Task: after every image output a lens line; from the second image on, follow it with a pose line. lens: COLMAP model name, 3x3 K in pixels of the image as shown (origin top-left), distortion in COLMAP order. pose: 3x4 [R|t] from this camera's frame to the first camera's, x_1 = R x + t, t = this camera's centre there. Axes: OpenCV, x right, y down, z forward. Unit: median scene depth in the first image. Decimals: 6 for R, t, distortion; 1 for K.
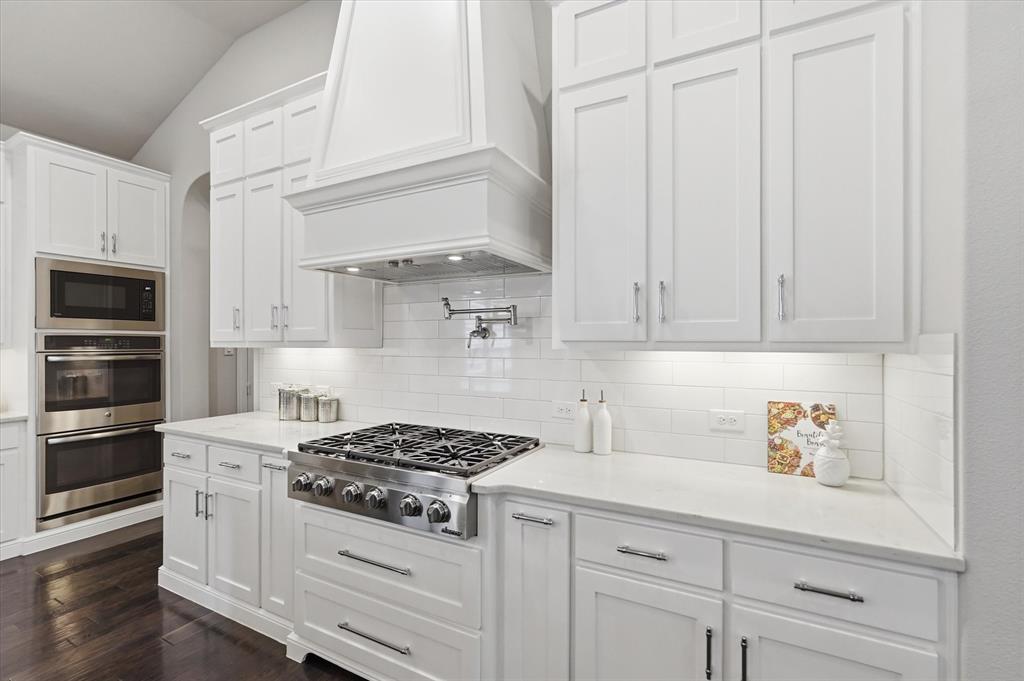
lens RADIAL K [[460.3, 0, 513.3], [0, 460.3, 339.7], [0, 0, 1]] dist [-0.009127, 0.001965]
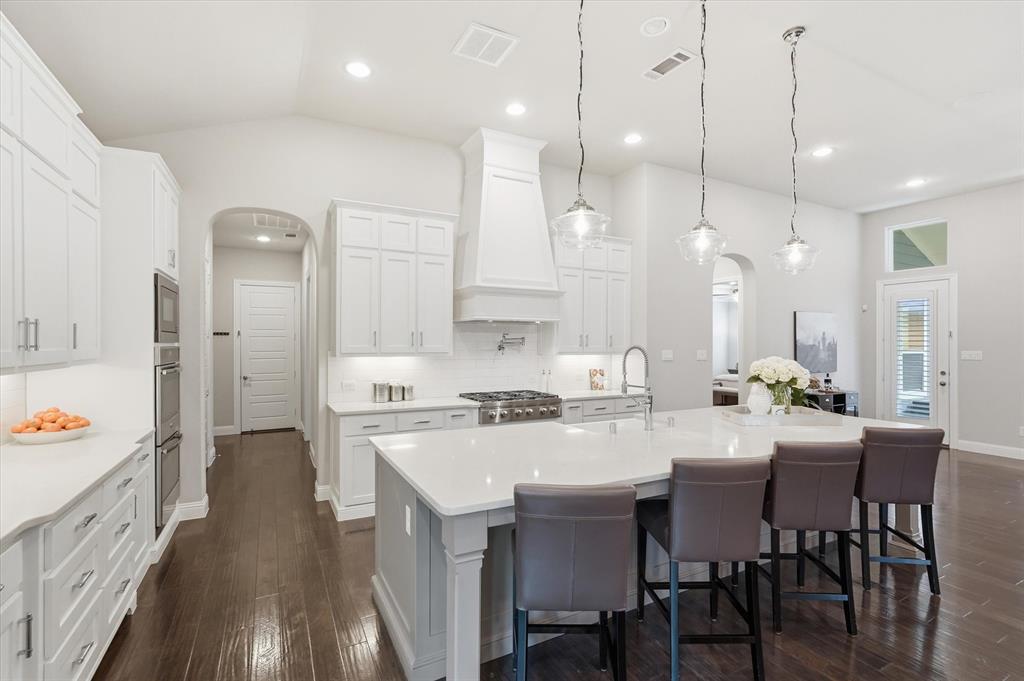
lens RADIAL K [[460.3, 0, 510.9], [0, 460.3, 342.1], [0, 0, 1]] dist [-0.009127, 0.001965]
pose [[0.569515, 0.003641, 0.821973, -2.374189], [-0.012138, 0.999918, 0.003981, -0.066788], [-0.821891, -0.012245, 0.569512, -0.405649]]
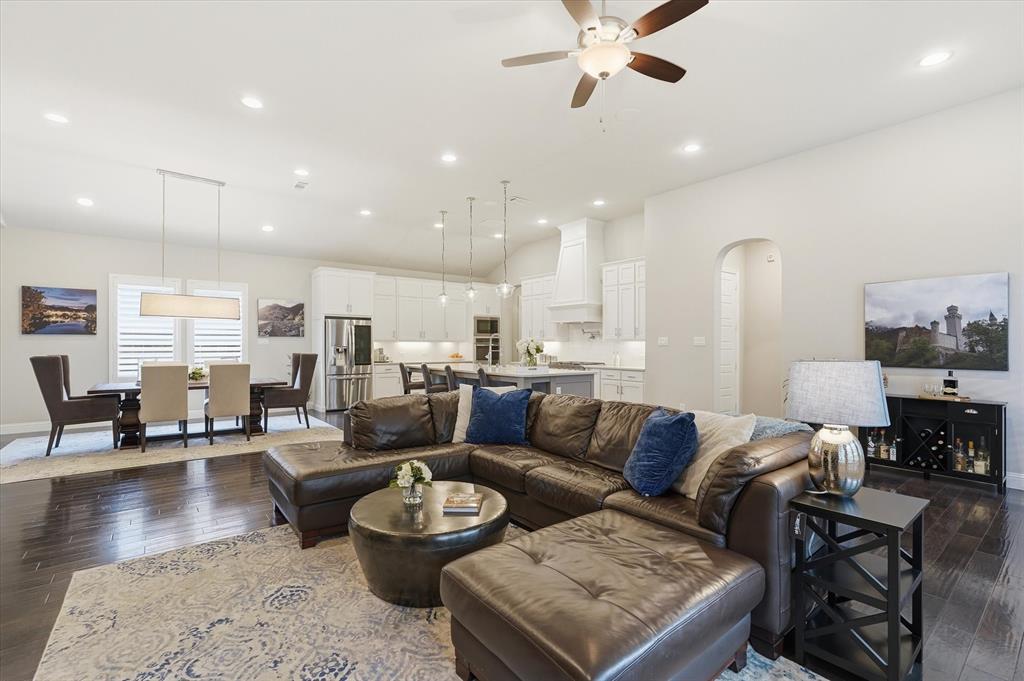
lens RADIAL K [[460.3, 0, 517.9], [0, 460.3, 341.7], [0, 0, 1]] dist [-0.009127, 0.001965]
pose [[0.919536, -0.001607, -0.393002, 1.101870], [0.003642, 0.999984, 0.004432, 0.001932], [0.392988, -0.005507, 0.919527, -3.547023]]
